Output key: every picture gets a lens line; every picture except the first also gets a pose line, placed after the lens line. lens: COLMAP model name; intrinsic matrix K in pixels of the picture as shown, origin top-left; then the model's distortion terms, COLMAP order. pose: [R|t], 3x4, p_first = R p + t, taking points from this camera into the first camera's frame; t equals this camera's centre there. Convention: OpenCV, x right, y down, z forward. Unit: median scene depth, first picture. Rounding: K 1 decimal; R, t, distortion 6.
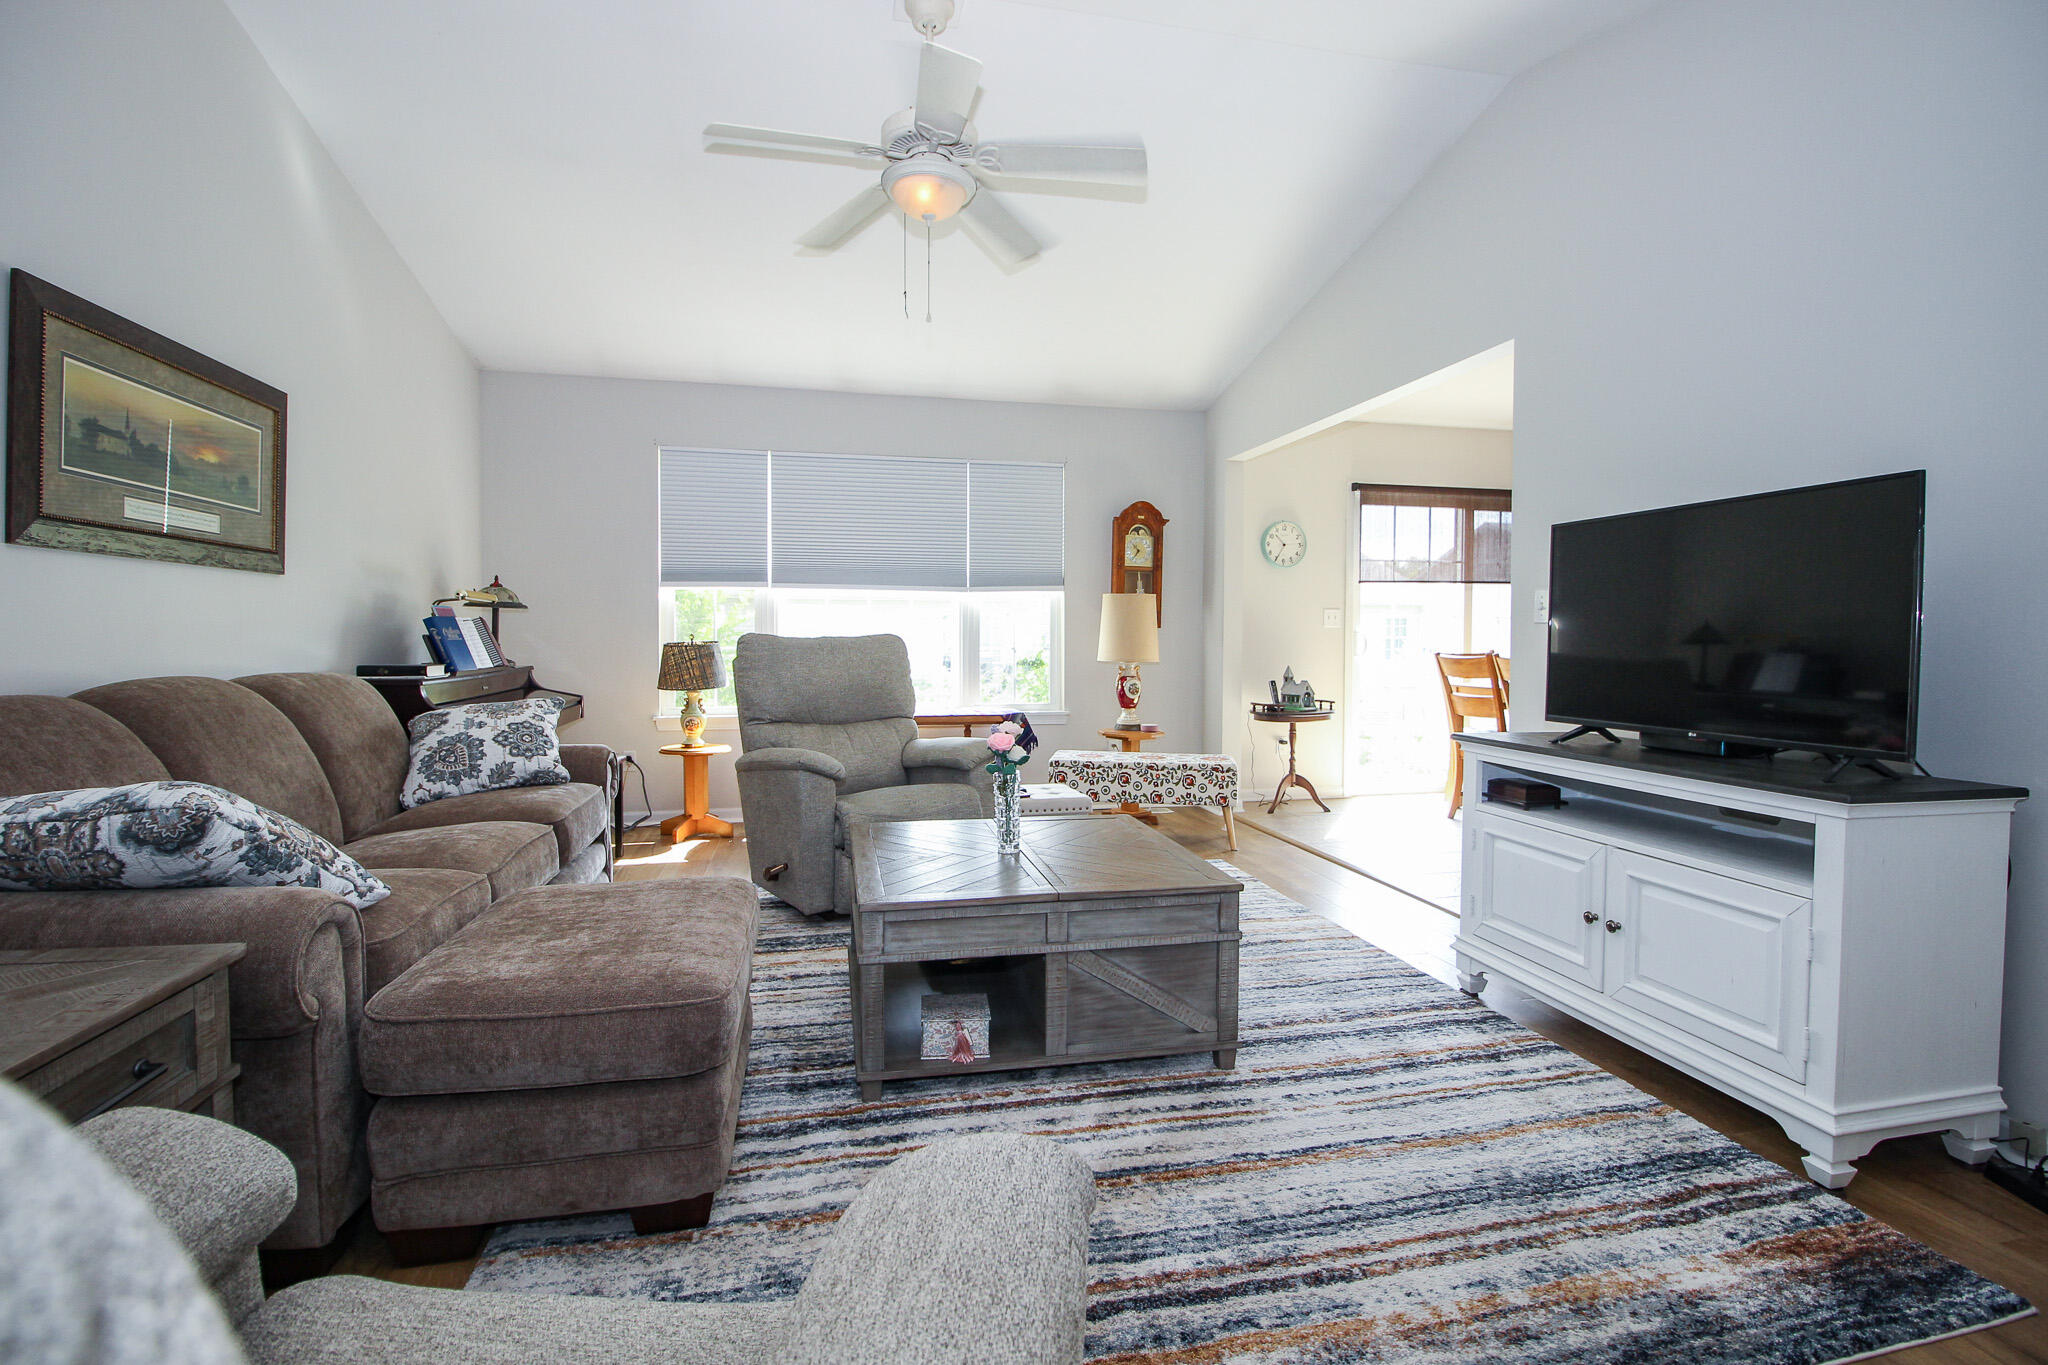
lens RADIAL K [[968.0, 0, 1029.1], [0, 968.0, 657.0], [0, 0, 1]] dist [0.001118, -0.014734]
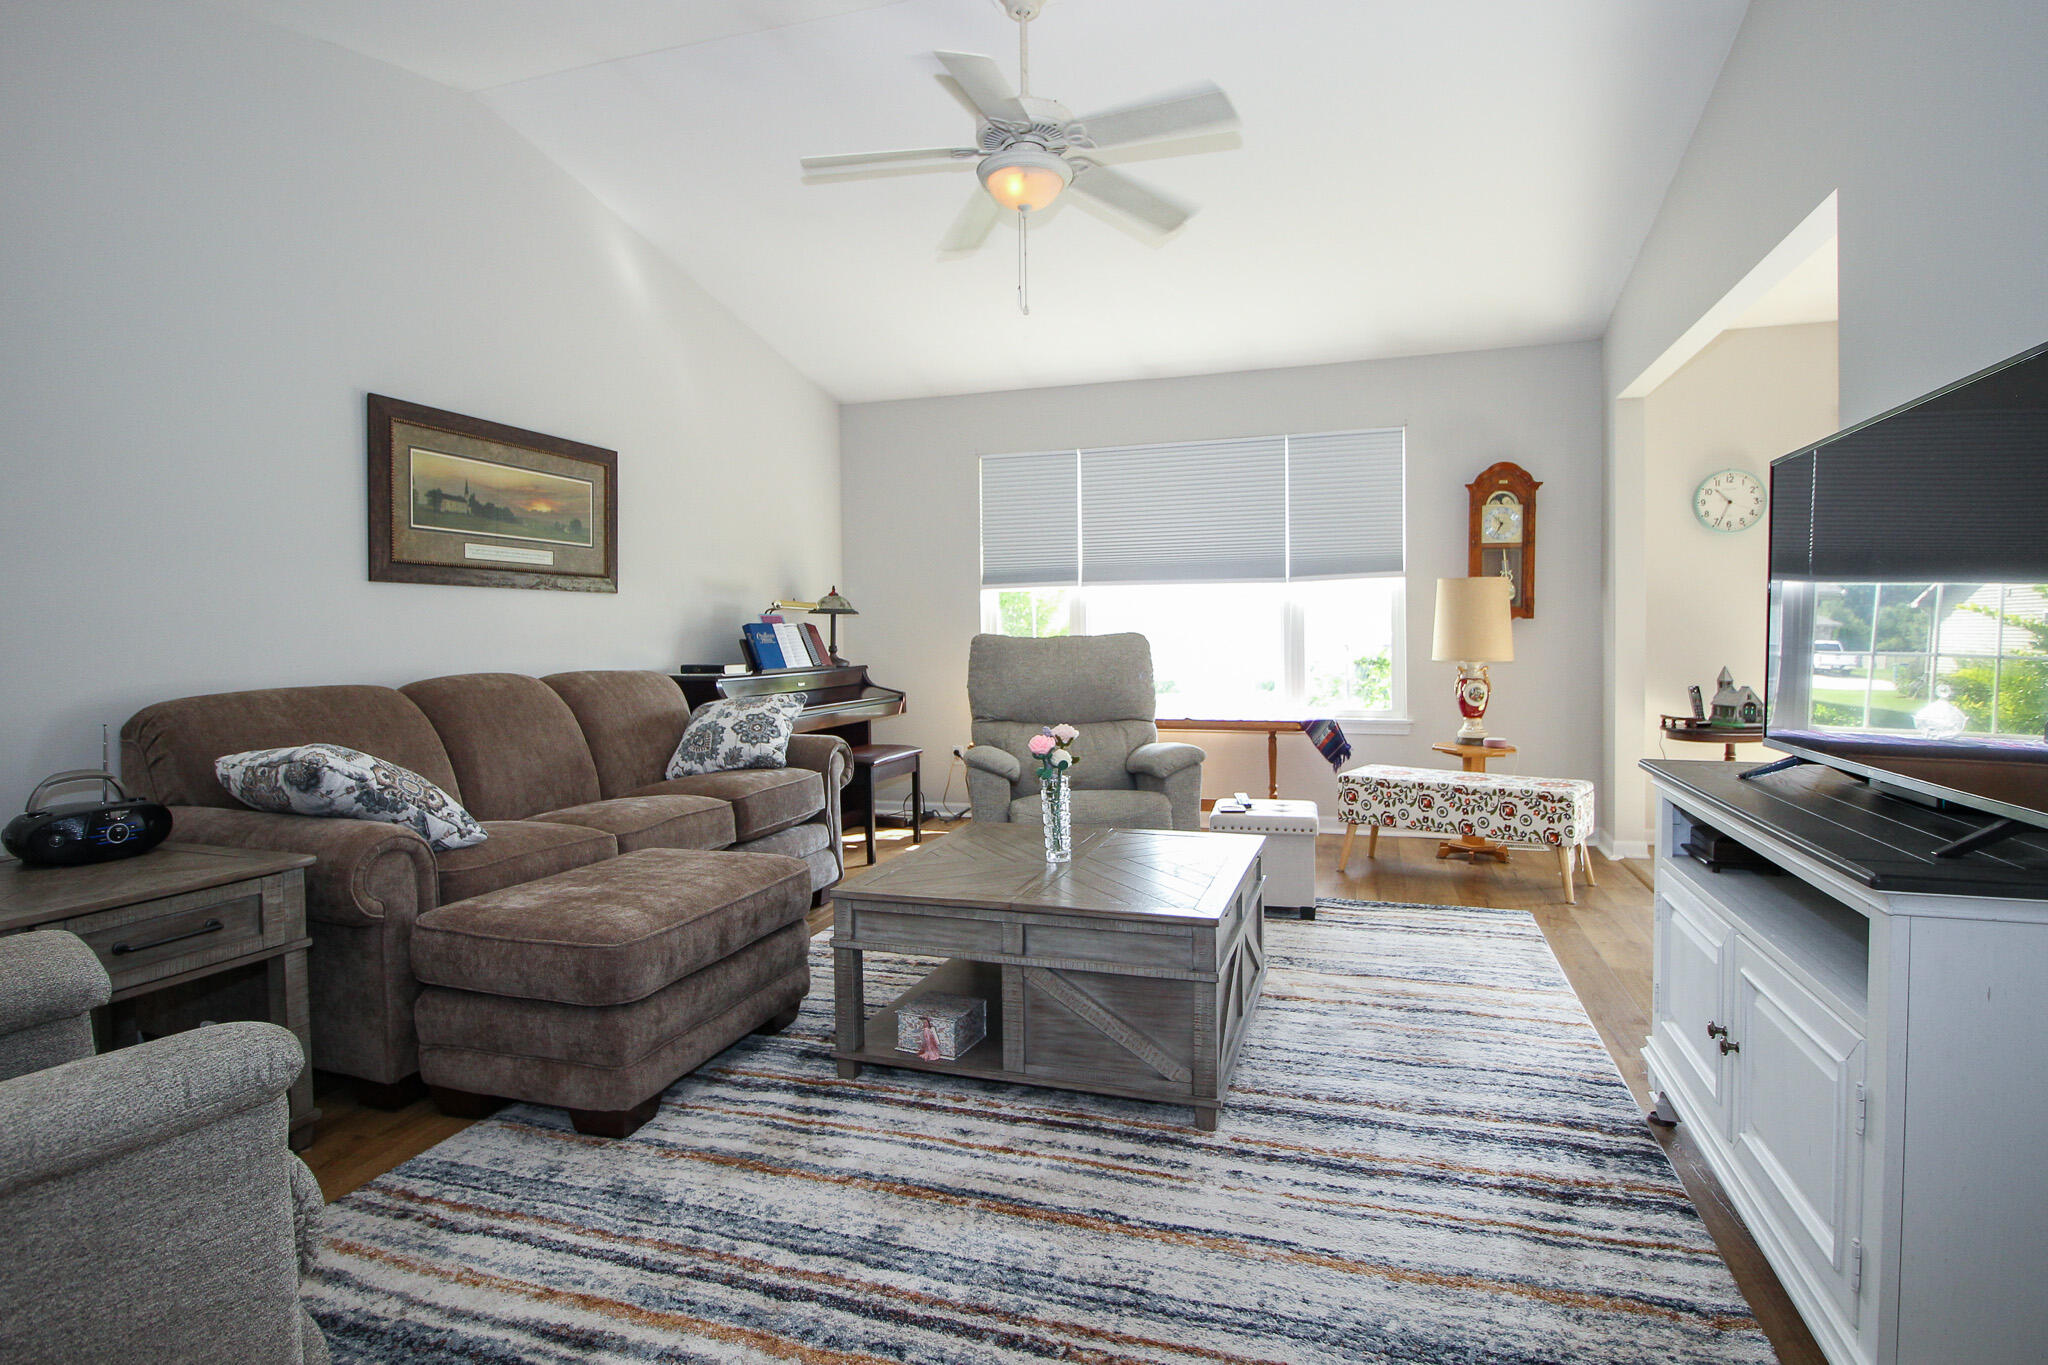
lens RADIAL K [[1051.7, 0, 1030.2], [0, 1051.7, 655.4], [0, 0, 1]] dist [0.001000, -0.012277]
pose [[0.861463, -0.003886, -0.507805, 0.553010], [0.003687, 0.999992, -0.001398, 0.000453], [0.507806, -0.000668, 0.861471, 0.107105]]
